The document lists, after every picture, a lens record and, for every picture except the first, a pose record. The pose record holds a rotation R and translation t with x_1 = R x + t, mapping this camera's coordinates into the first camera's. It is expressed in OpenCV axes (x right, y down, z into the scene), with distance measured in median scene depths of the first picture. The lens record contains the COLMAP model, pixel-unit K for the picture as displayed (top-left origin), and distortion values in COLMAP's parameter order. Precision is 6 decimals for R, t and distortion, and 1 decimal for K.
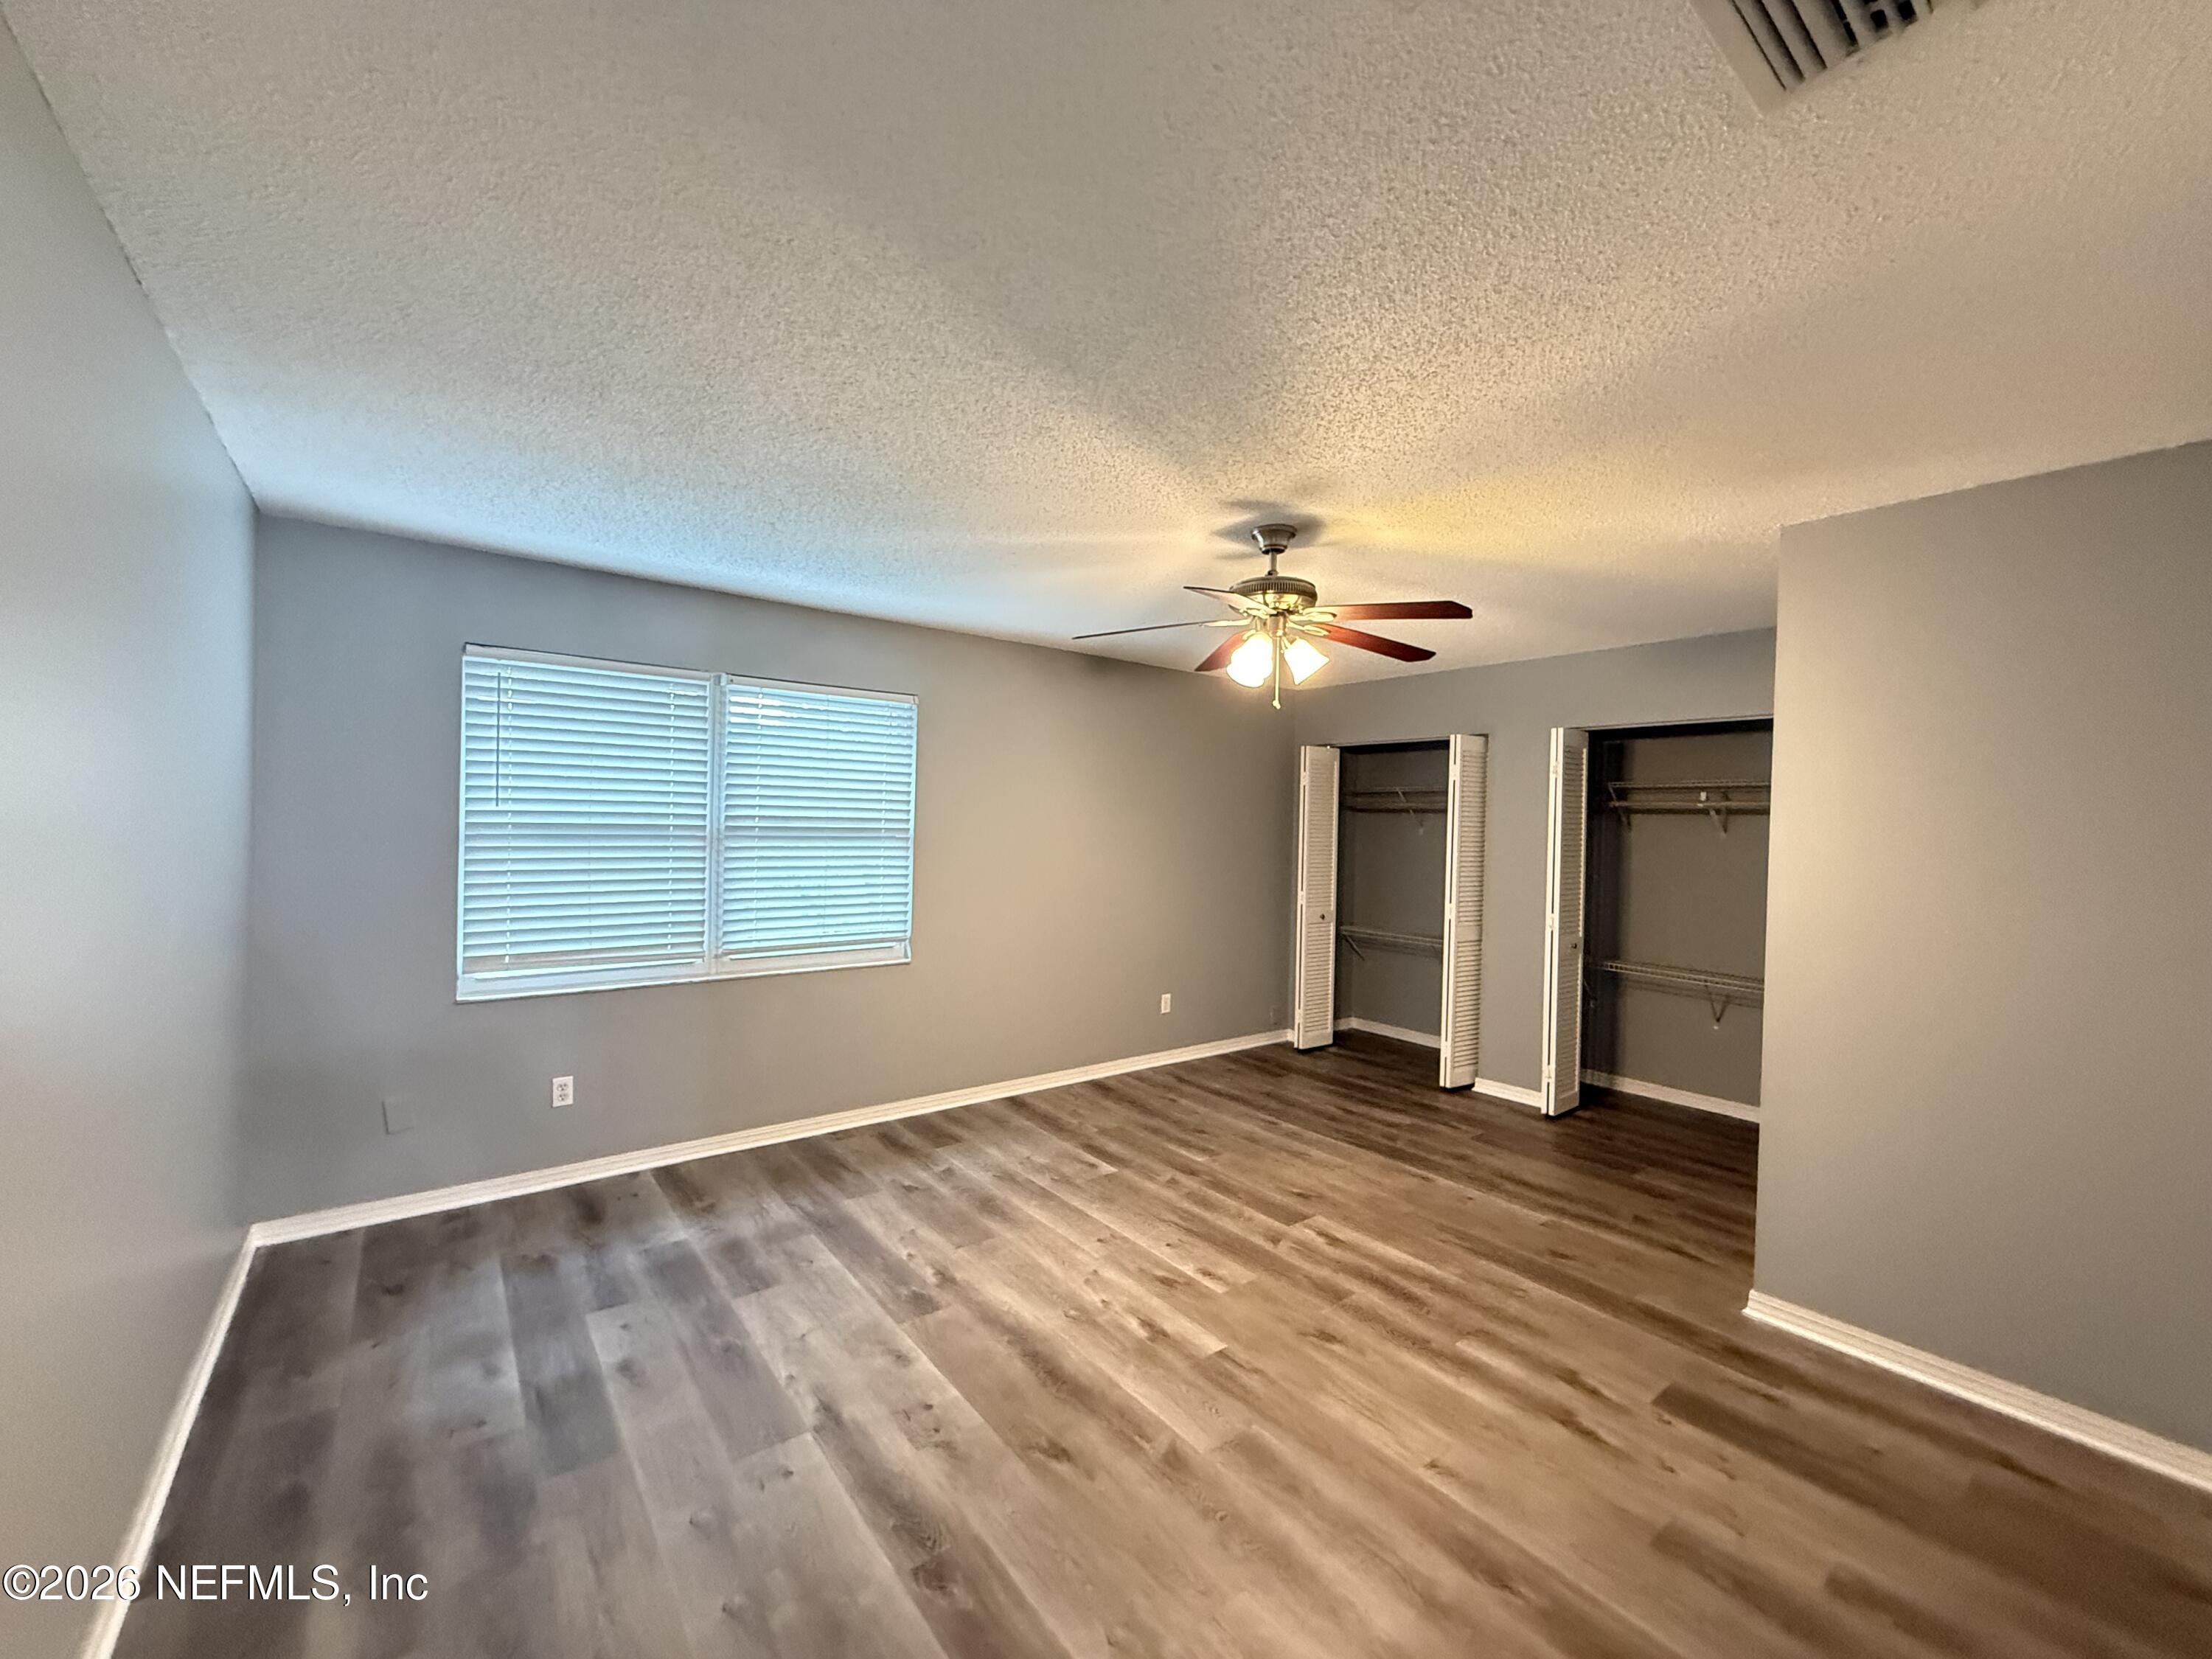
lens RADIAL K [[884.8, 0, 1100.6], [0, 884.8, 830.2], [0, 0, 1]] dist [-0.002215, 0.000548]
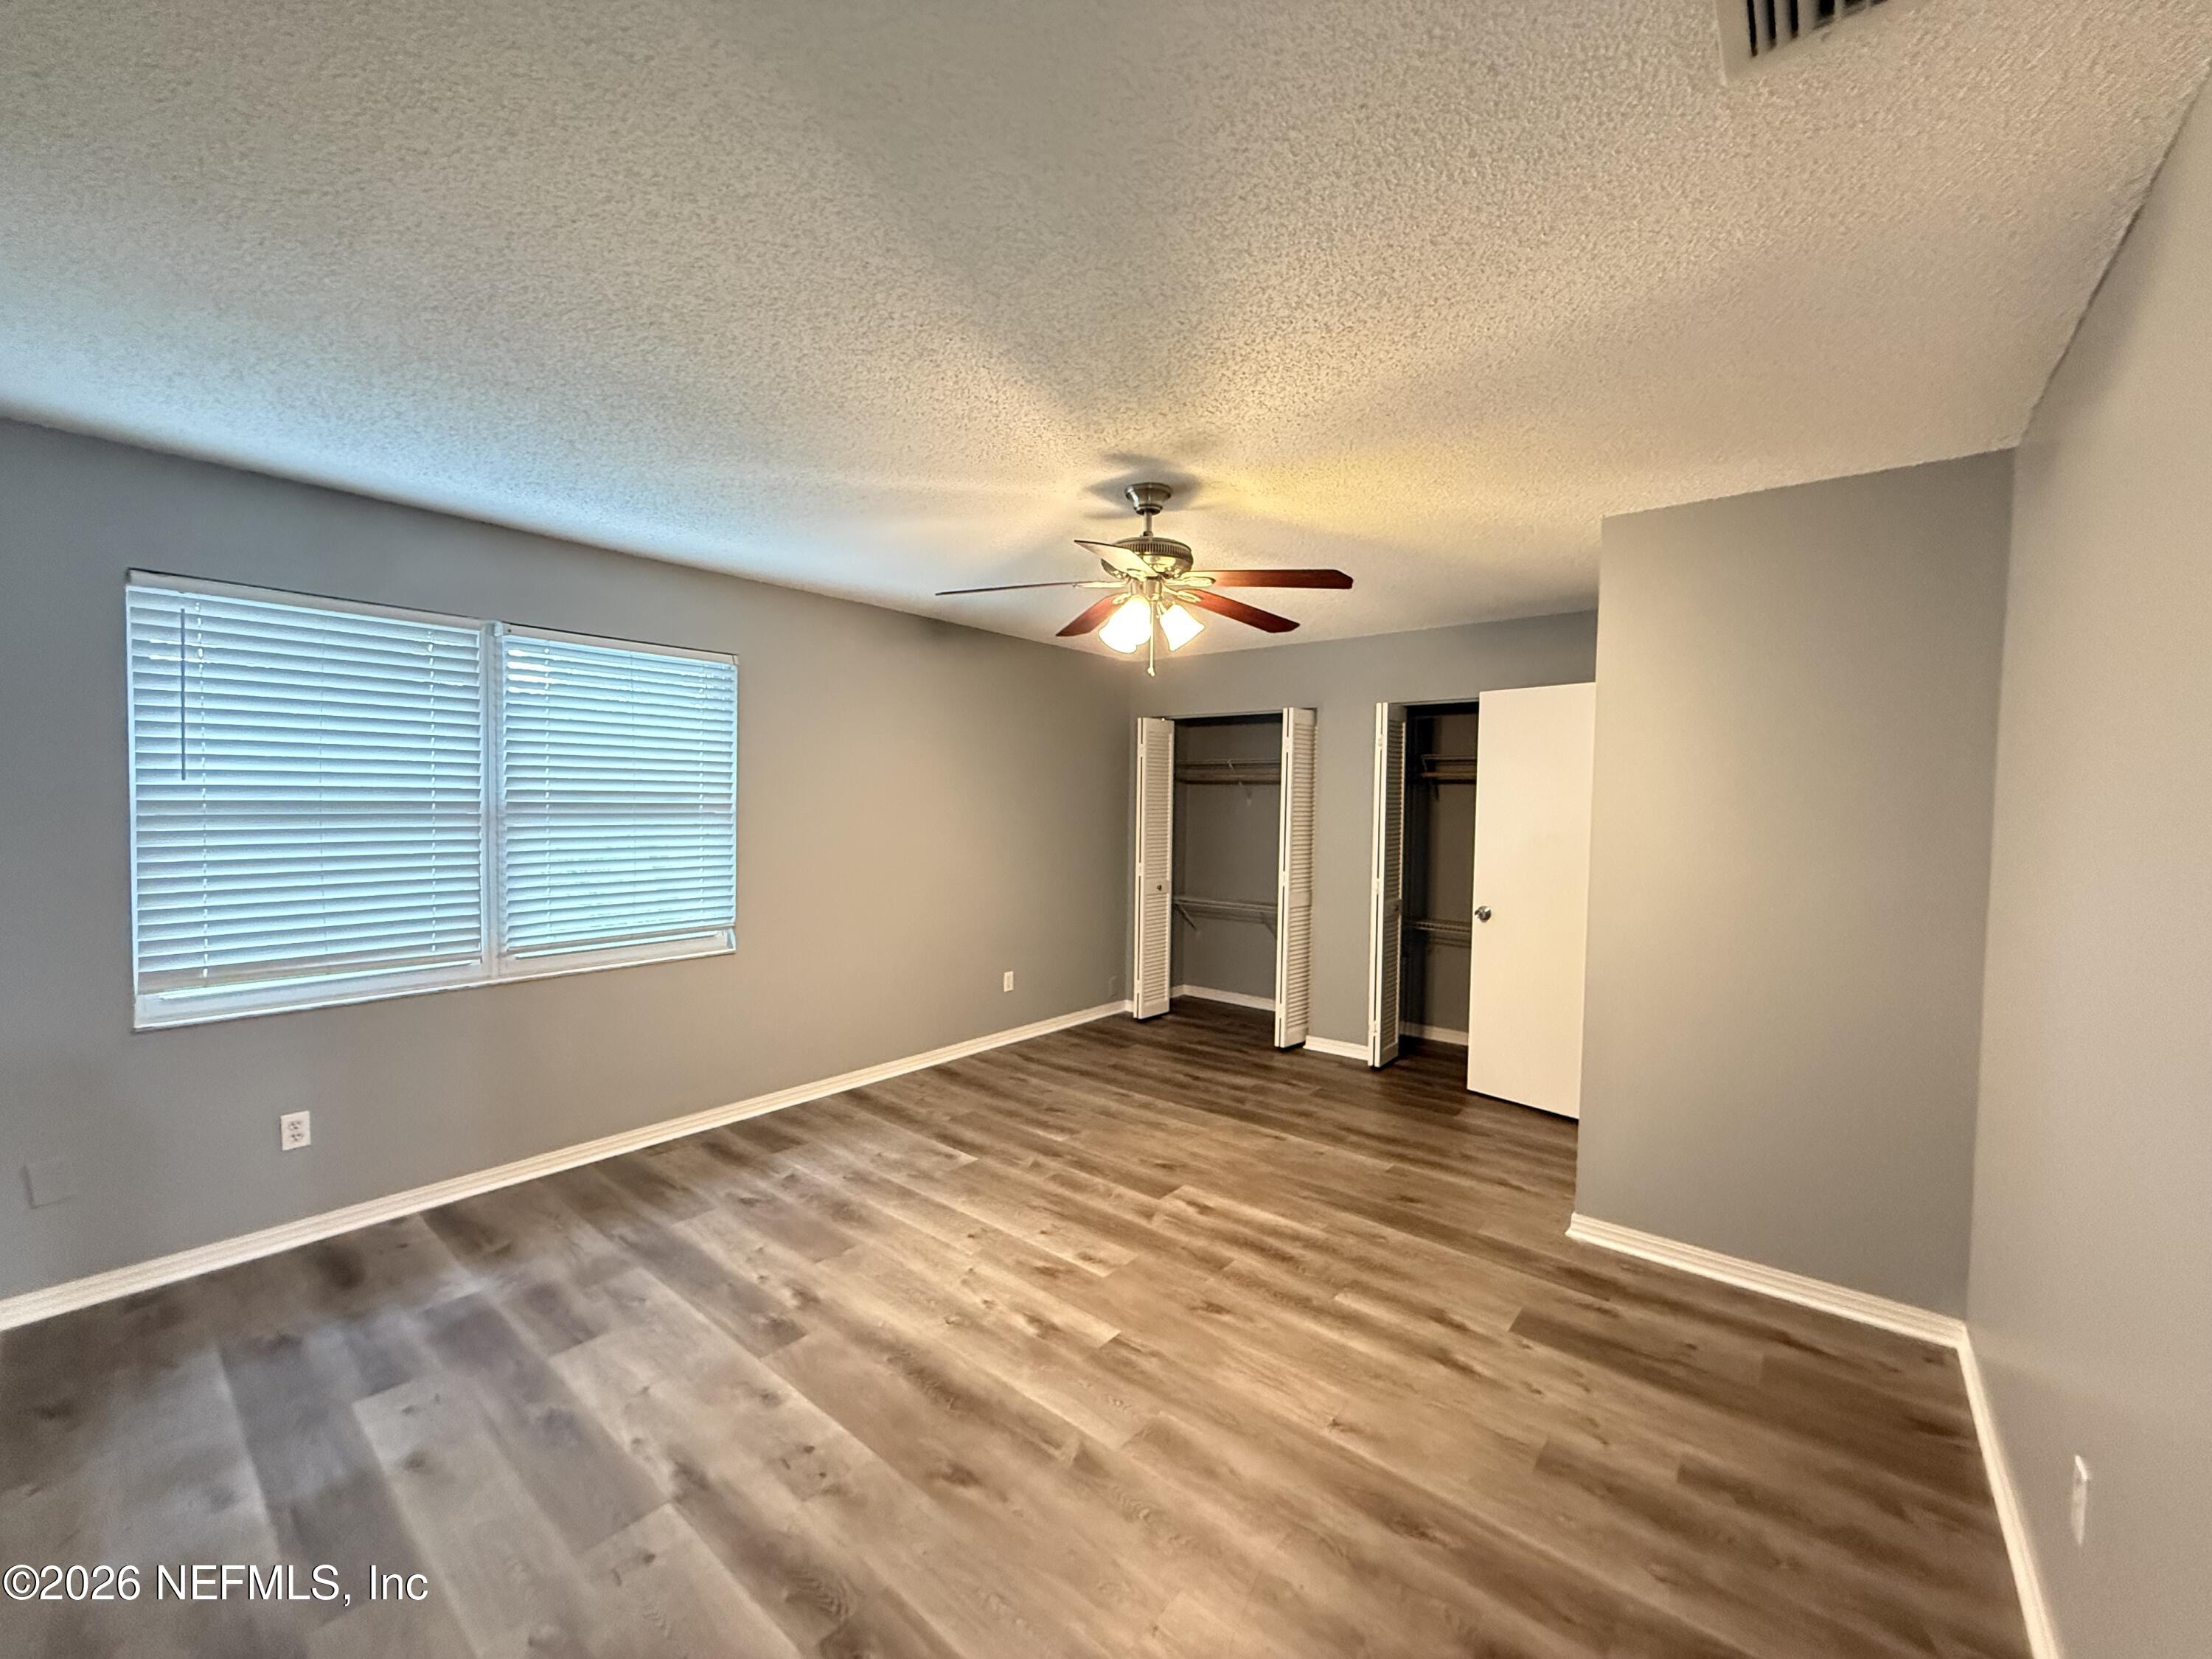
lens RADIAL K [[884.8, 0, 1101.6], [0, 884.8, 828.9], [0, 0, 1]] dist [-0.002215, 0.000548]
pose [[0.975425, -0.015860, 0.219761, -0.065758], [0.009780, 0.999539, 0.028727, 0.002012], [-0.220115, -0.025872, 0.975131, 0.056856]]
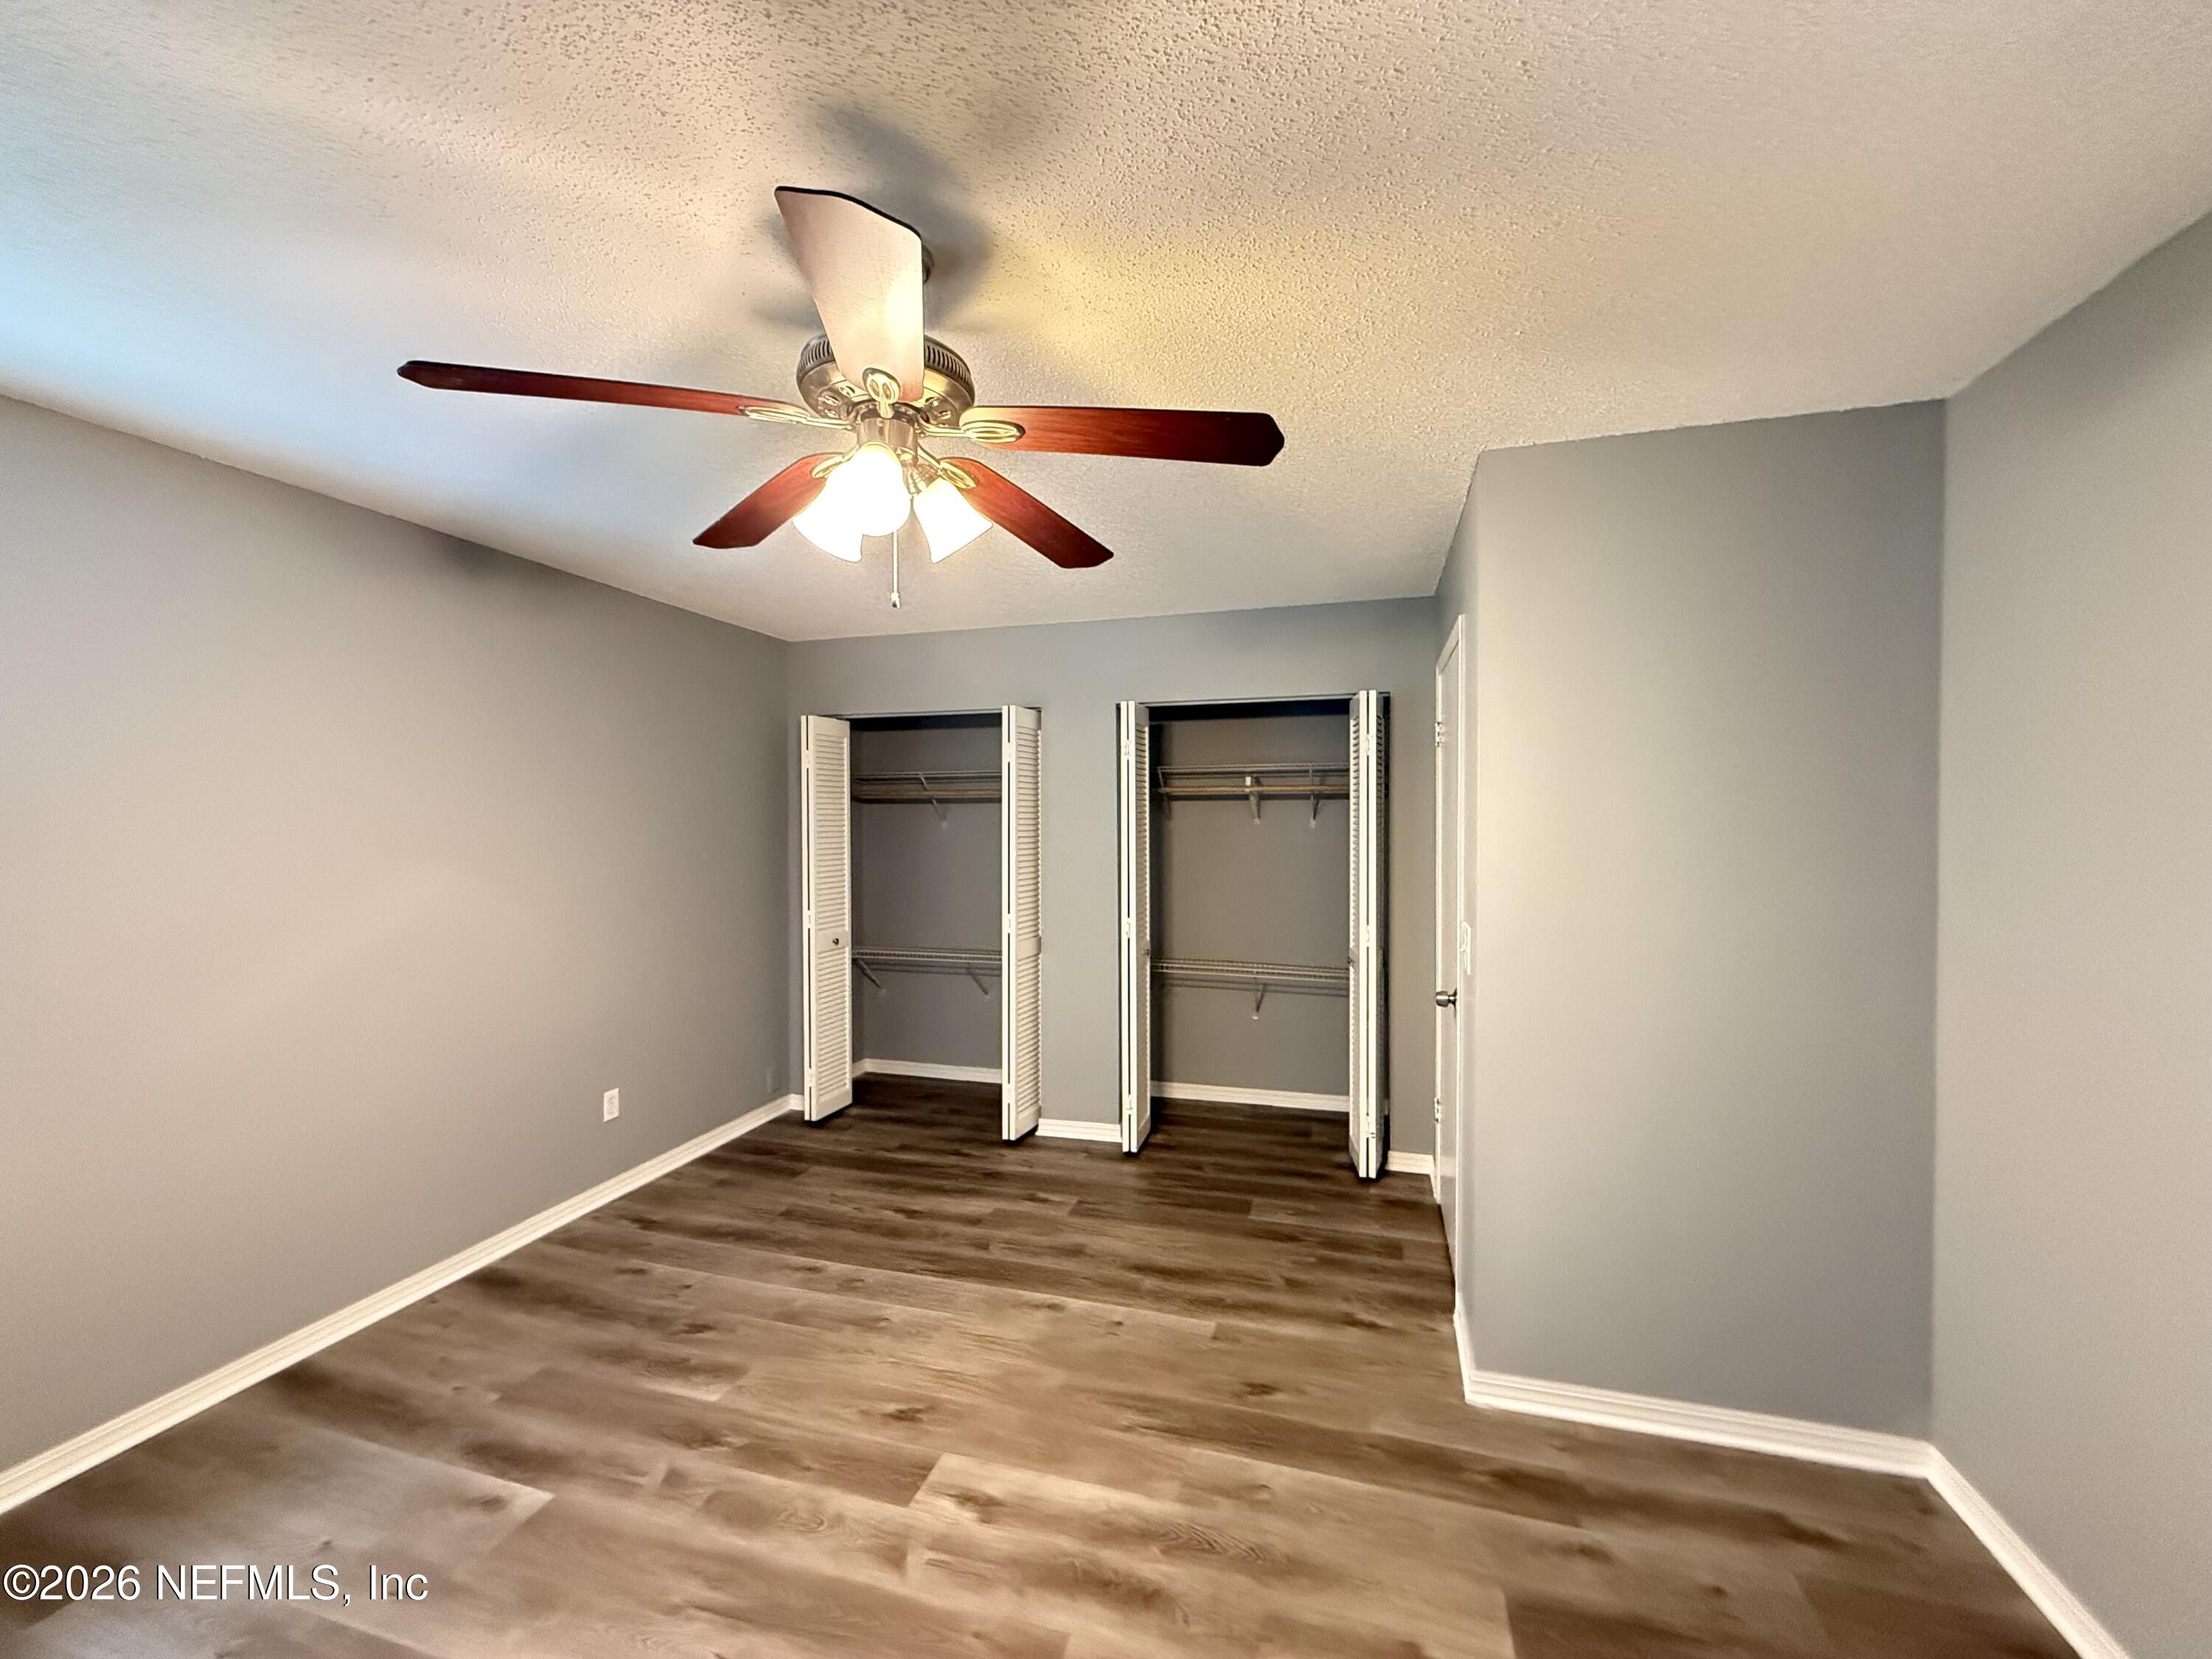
lens RADIAL K [[884.8, 0, 1104.0], [0, 884.8, 829.8], [0, 0, 1]] dist [-0.002215, 0.000548]
pose [[0.808294, -0.032850, 0.587862, -0.013751], [0.027671, 0.999459, 0.017802, -0.010147], [-0.588129, 0.001878, 0.808765, 0.469164]]
